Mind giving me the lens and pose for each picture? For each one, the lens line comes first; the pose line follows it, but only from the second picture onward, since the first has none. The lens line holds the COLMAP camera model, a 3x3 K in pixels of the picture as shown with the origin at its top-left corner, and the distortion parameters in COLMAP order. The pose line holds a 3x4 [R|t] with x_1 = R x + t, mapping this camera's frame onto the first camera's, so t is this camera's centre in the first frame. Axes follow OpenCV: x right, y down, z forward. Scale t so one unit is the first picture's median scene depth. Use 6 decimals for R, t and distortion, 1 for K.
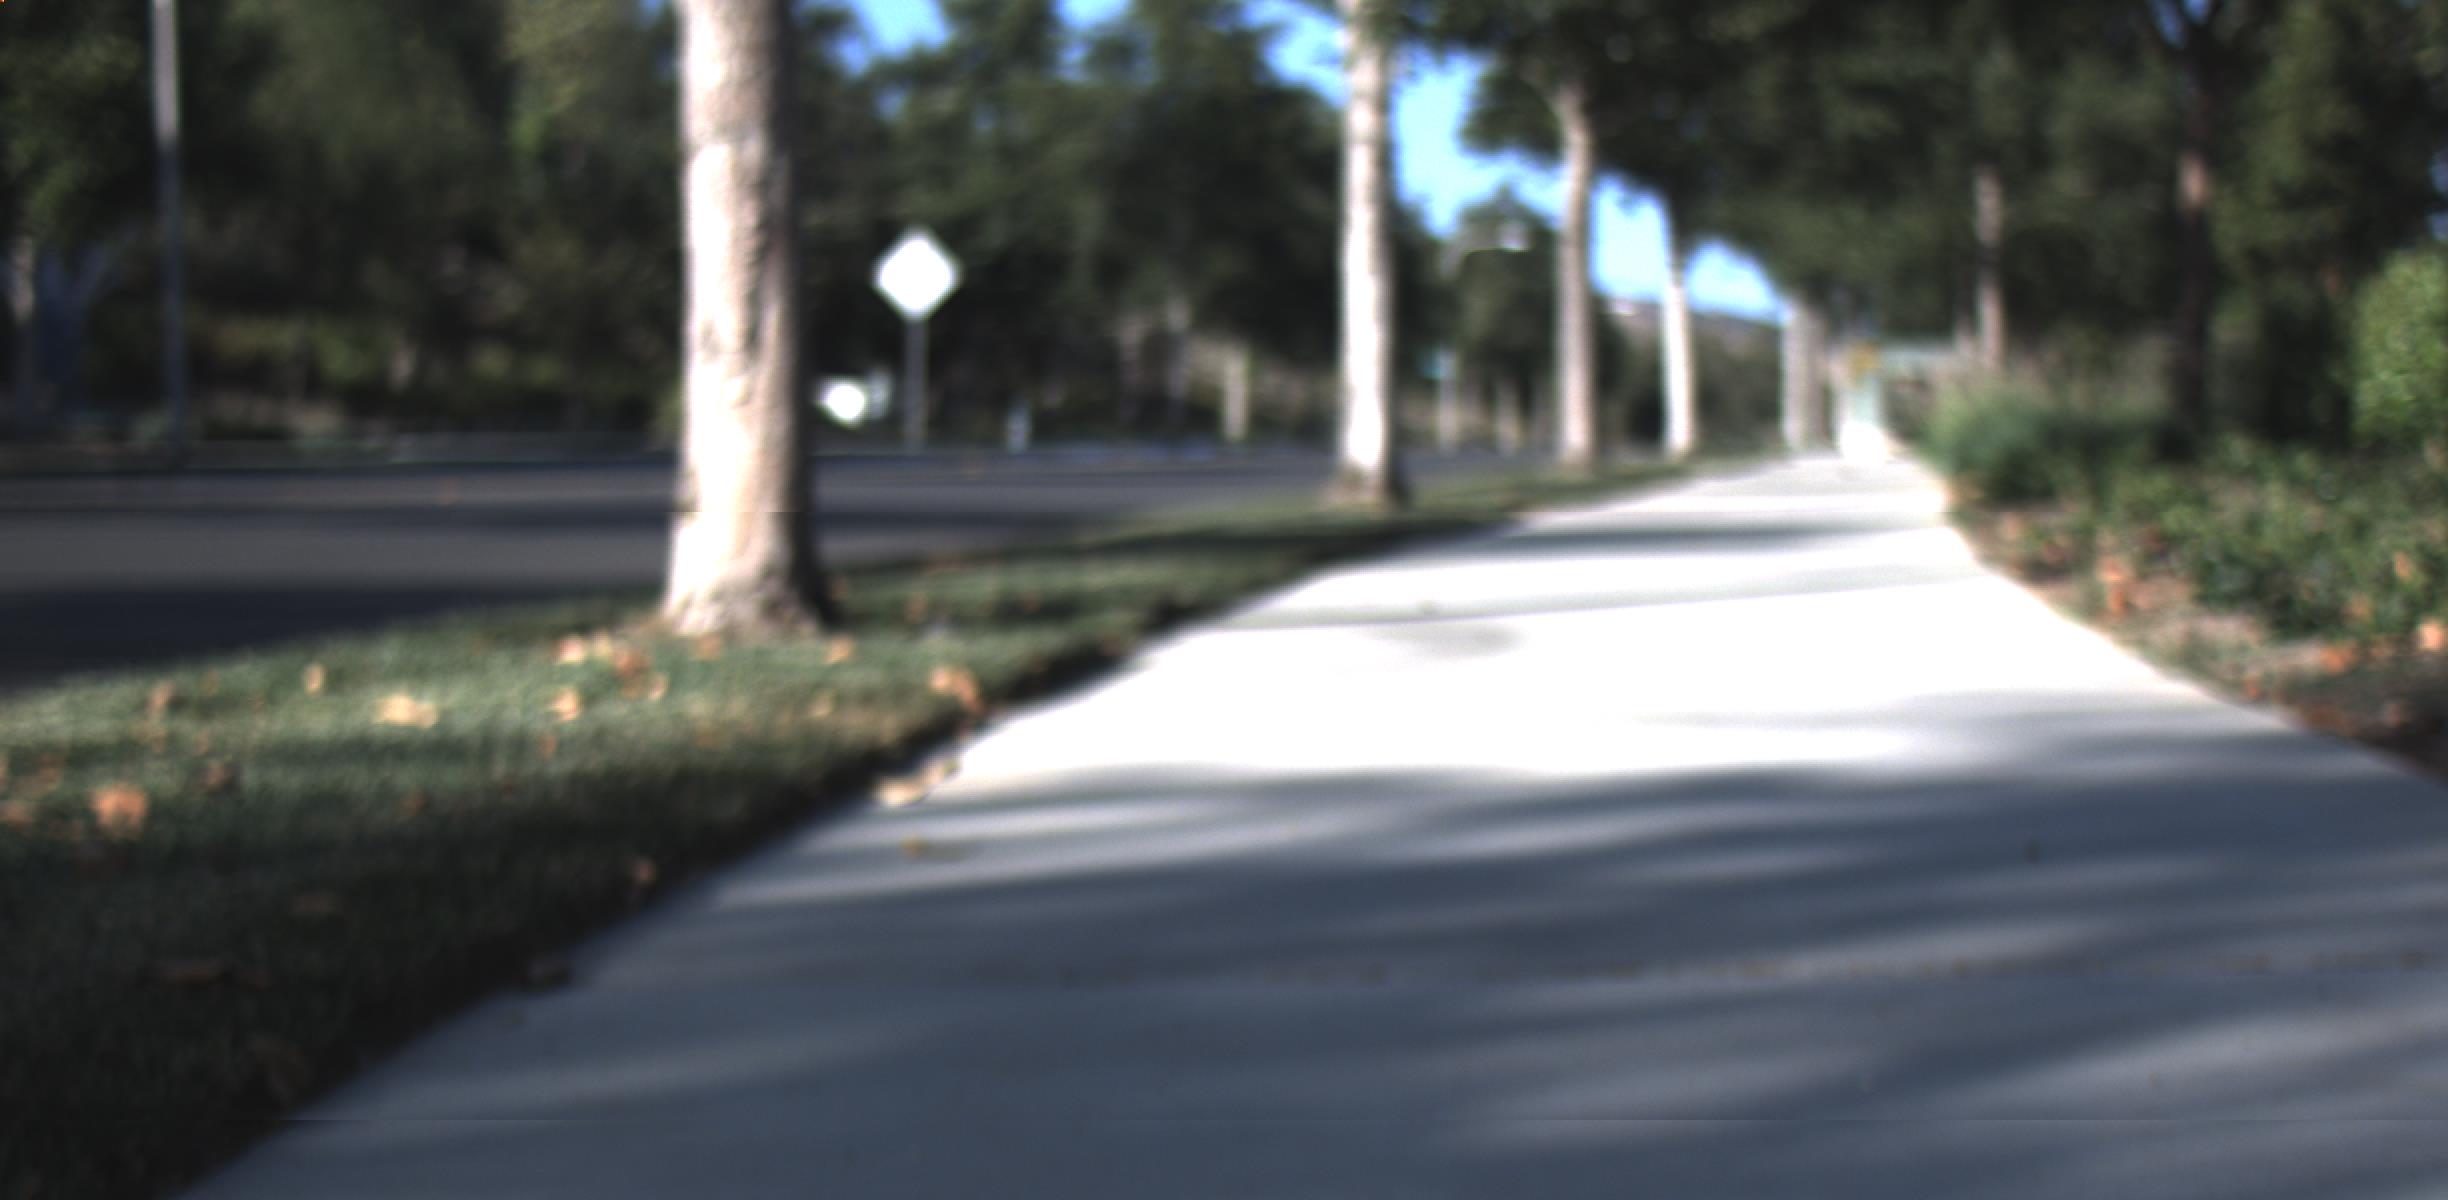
lens RADIAL K [[4675.3, 0, 1224.0], [0, 4675.3, 600.0], [0, 0, 1]] dist [0.001354, 0.274620]
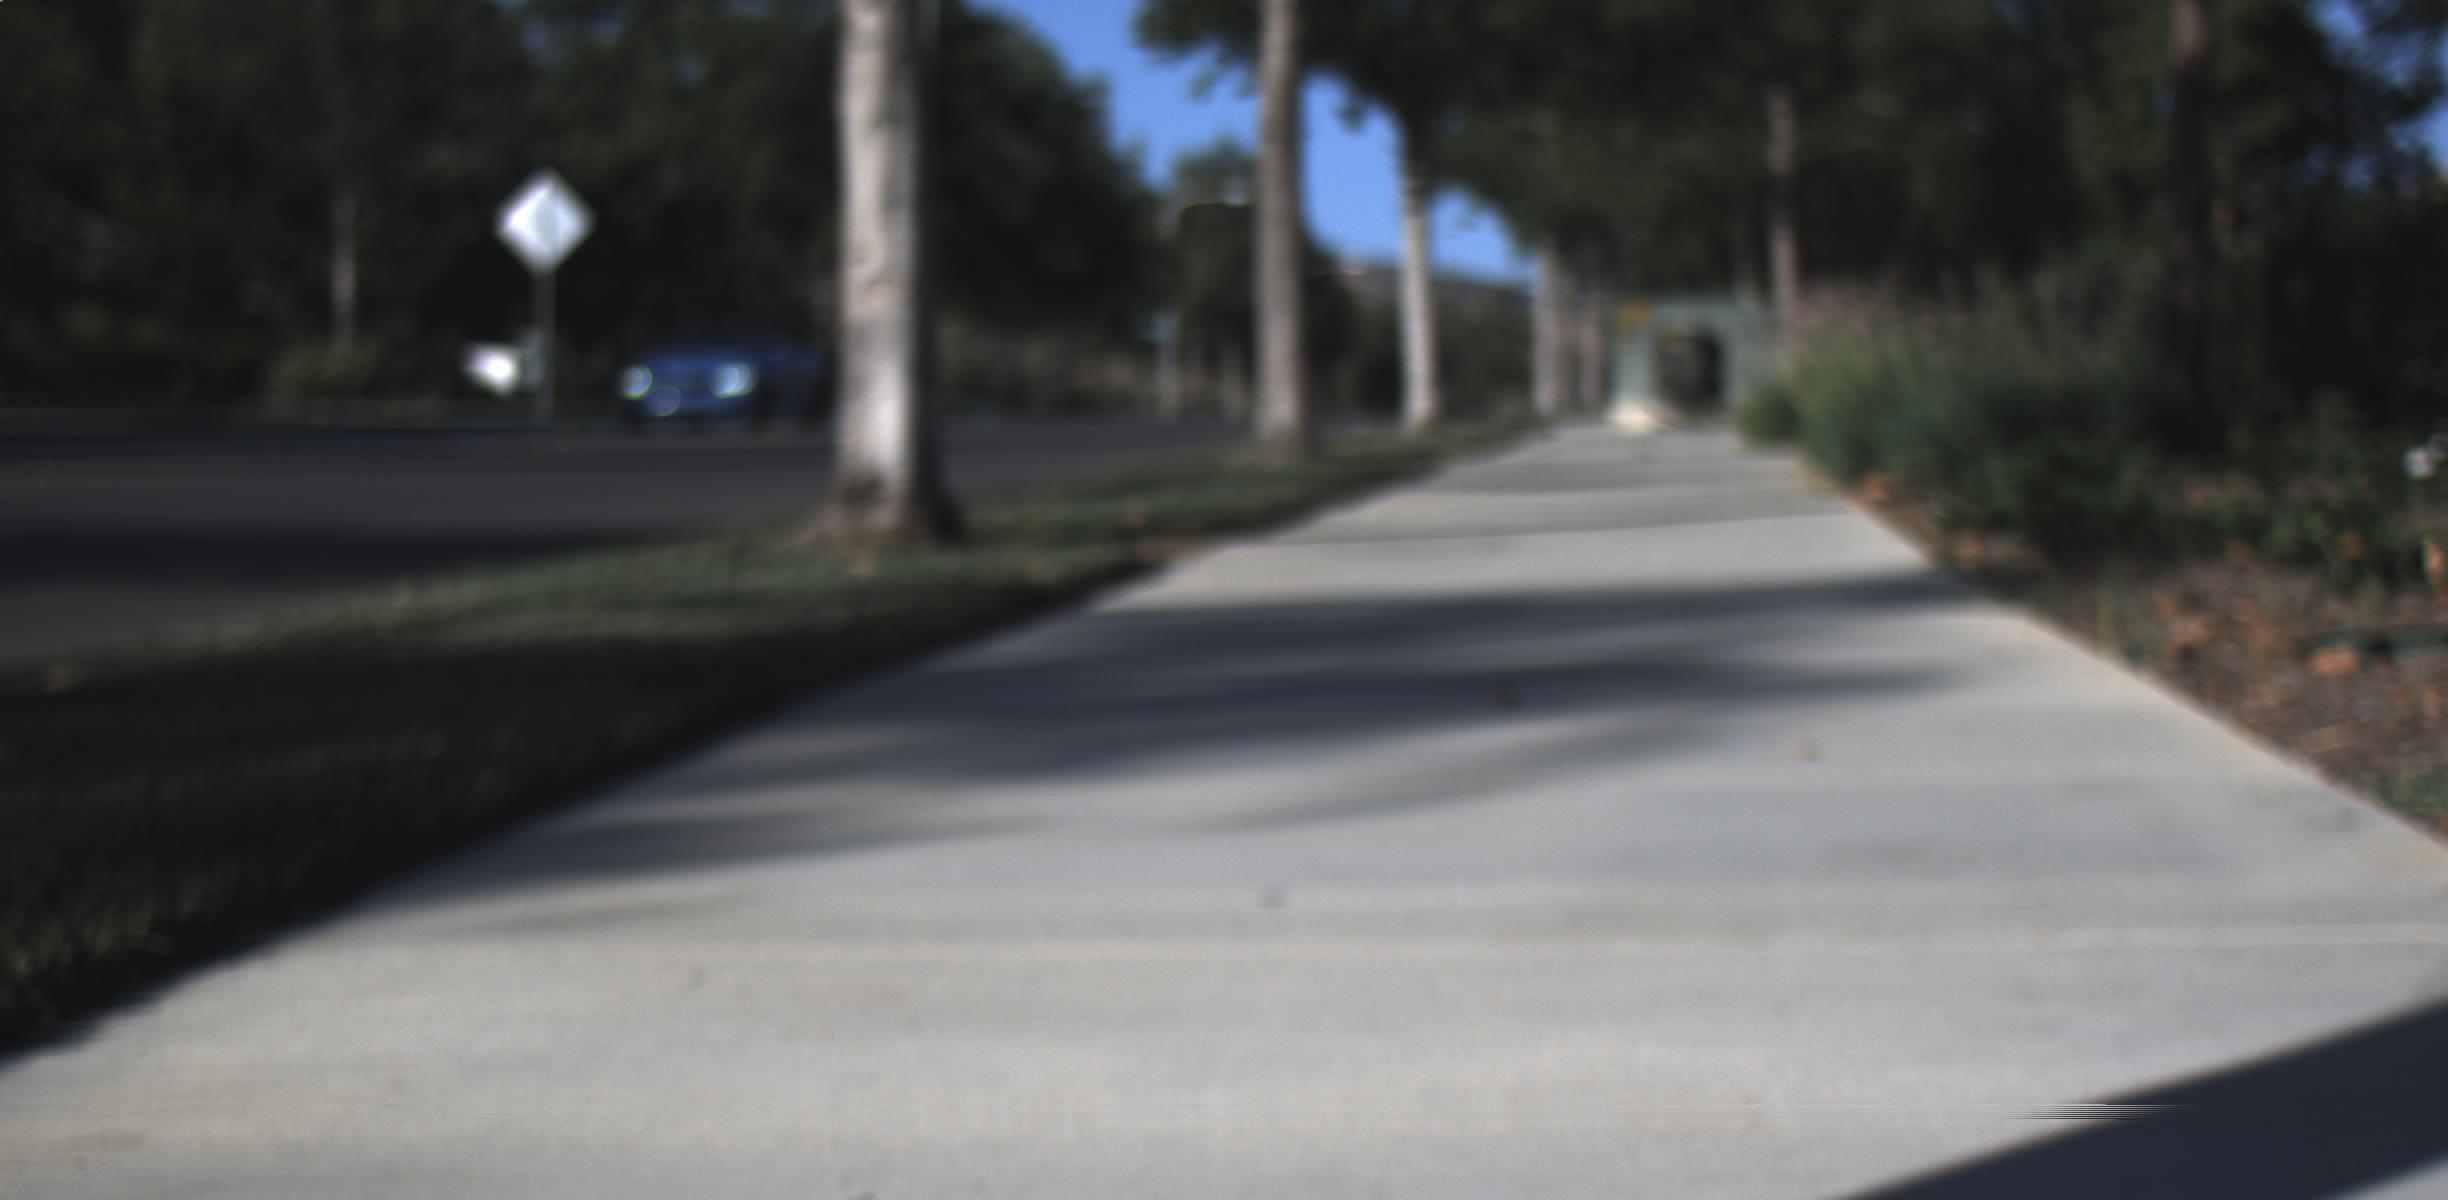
lens RADIAL K [[4675.3, 0, 1224.0], [0, 4675.3, 600.0], [0, 0, 1]] dist [0.001354, 0.274620]
pose [[0.998370, -0.005884, 0.056777, 0.012152], [0.005465, 0.999957, 0.007528, -0.005432], [-0.056819, -0.007206, 0.998358, 0.133719]]
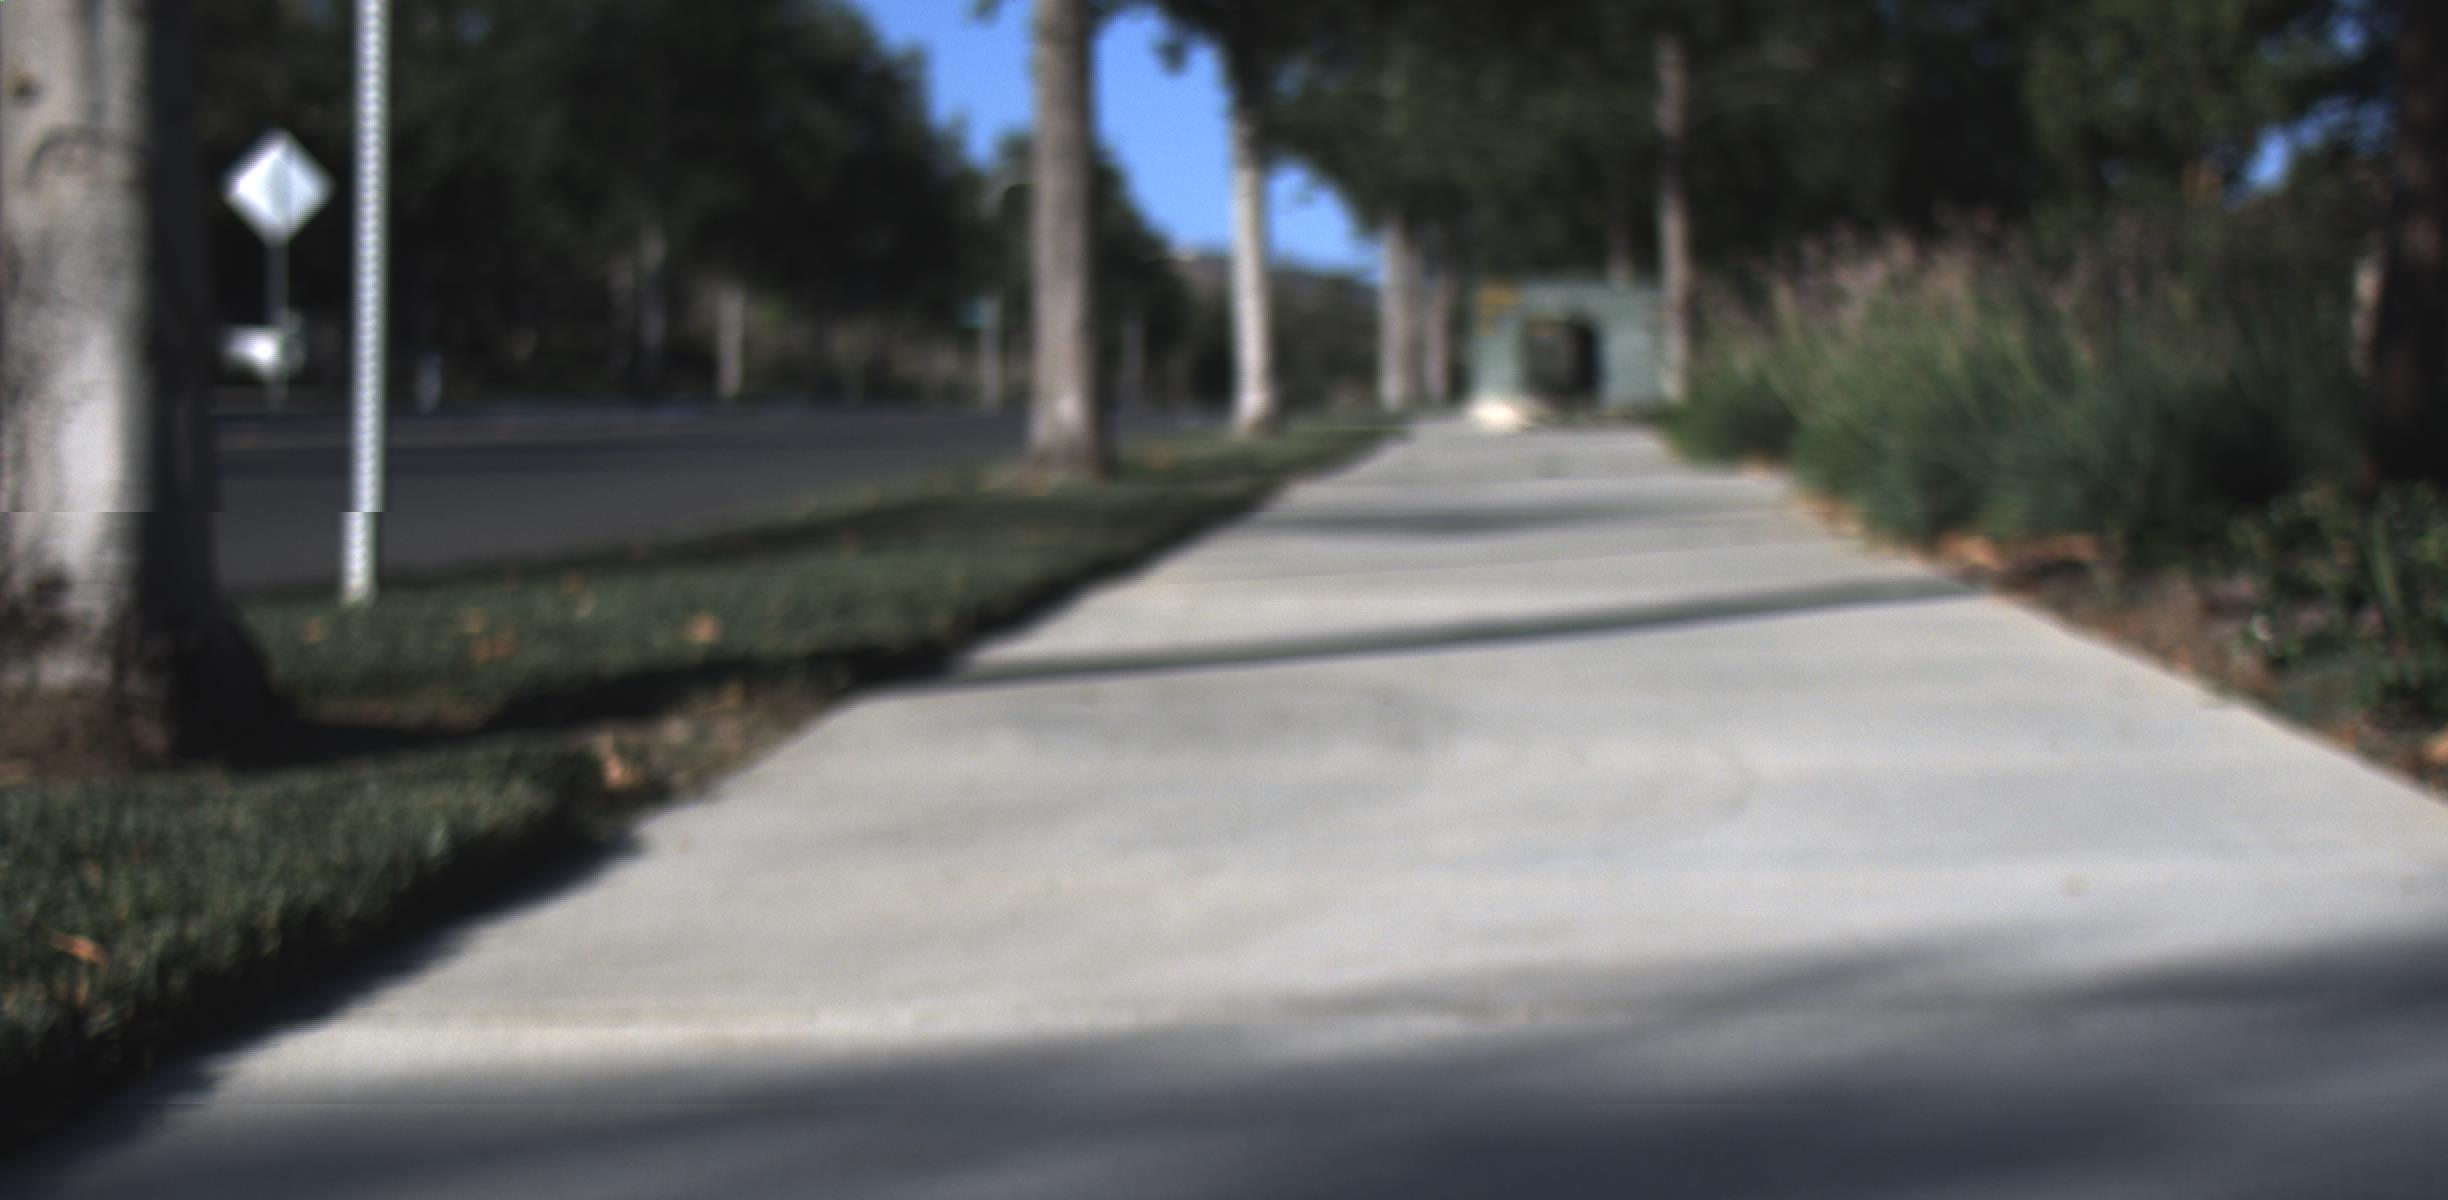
lens RADIAL K [[4675.3, 0, 1224.0], [0, 4675.3, 600.0], [0, 0, 1]] dist [0.001354, 0.274620]
pose [[0.995714, -0.001140, 0.092480, 0.021426], [0.000228, 0.999951, 0.009880, -0.009138], [-0.092487, -0.009816, 0.995666, 0.226581]]
